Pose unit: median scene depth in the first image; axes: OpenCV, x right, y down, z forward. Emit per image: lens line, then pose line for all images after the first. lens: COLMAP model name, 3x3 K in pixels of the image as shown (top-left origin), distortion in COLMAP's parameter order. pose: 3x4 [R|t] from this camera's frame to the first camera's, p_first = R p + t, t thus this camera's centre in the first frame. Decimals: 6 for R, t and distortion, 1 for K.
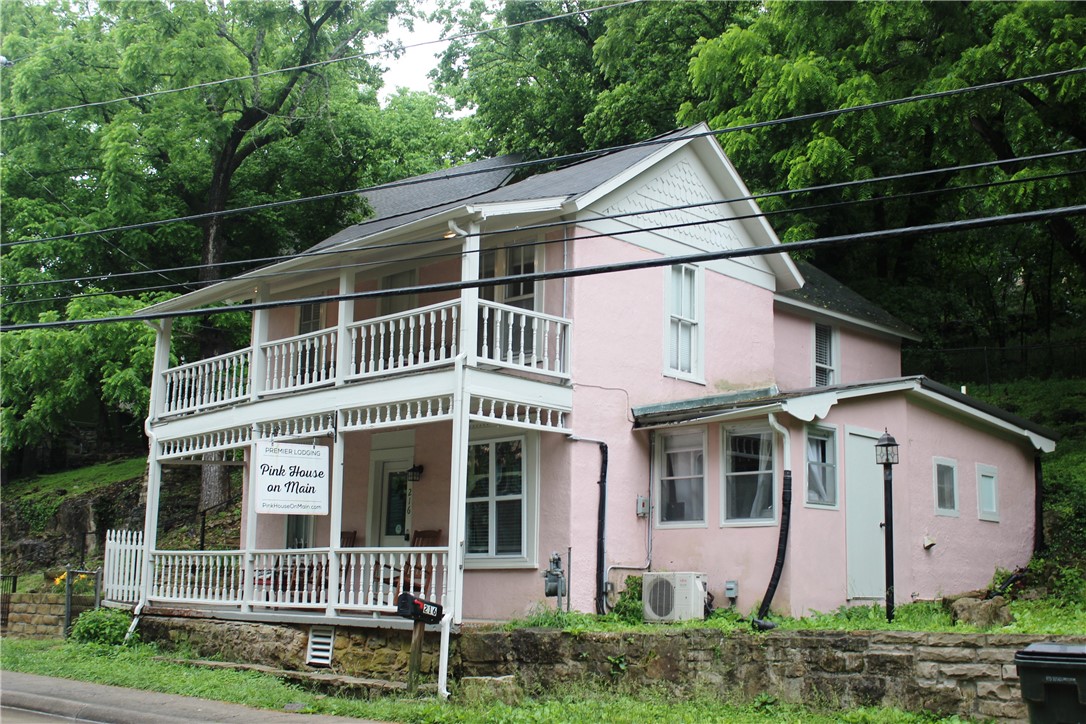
lens RADIAL K [[1272.1, 0, 543.0], [0, 1272.1, 362.0], [0, 0, 1]] dist [-0.092001, 0.114303]
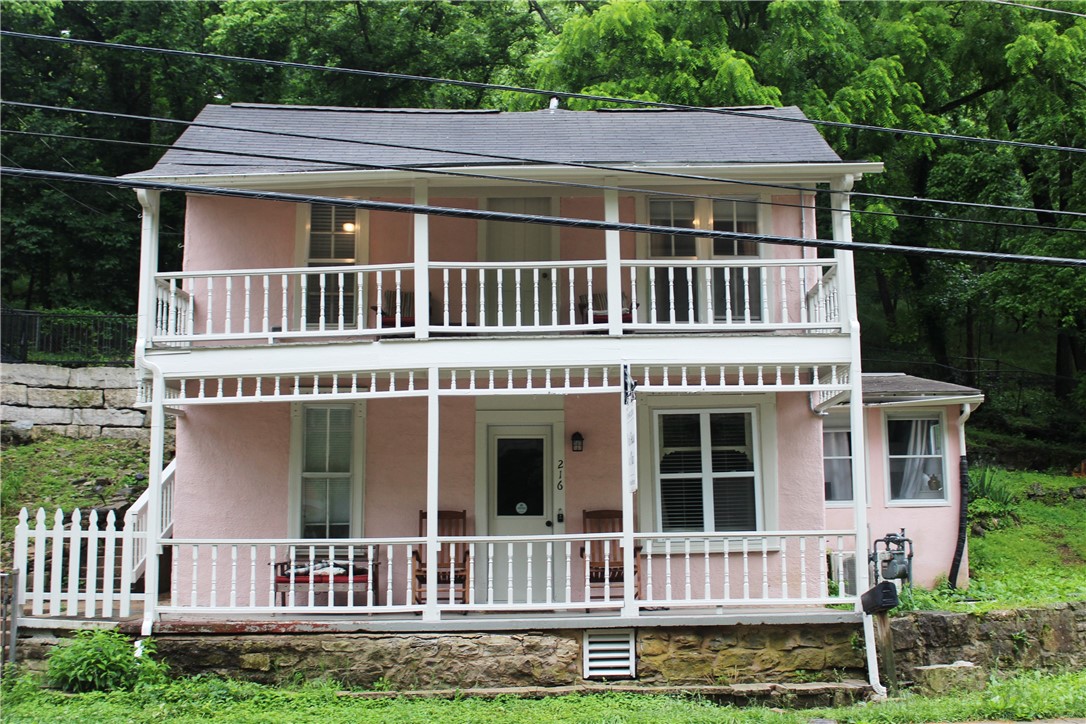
lens RADIAL K [[1272.1, 0, 543.0], [0, 1272.1, 362.0], [0, 0, 1]] dist [-0.092001, 0.114303]
pose [[0.691126, 0.082052, 0.718061, -0.799592], [-0.101087, 0.994743, -0.016373, 0.055727], [-0.715630, -0.061271, 0.695787, 0.474729]]
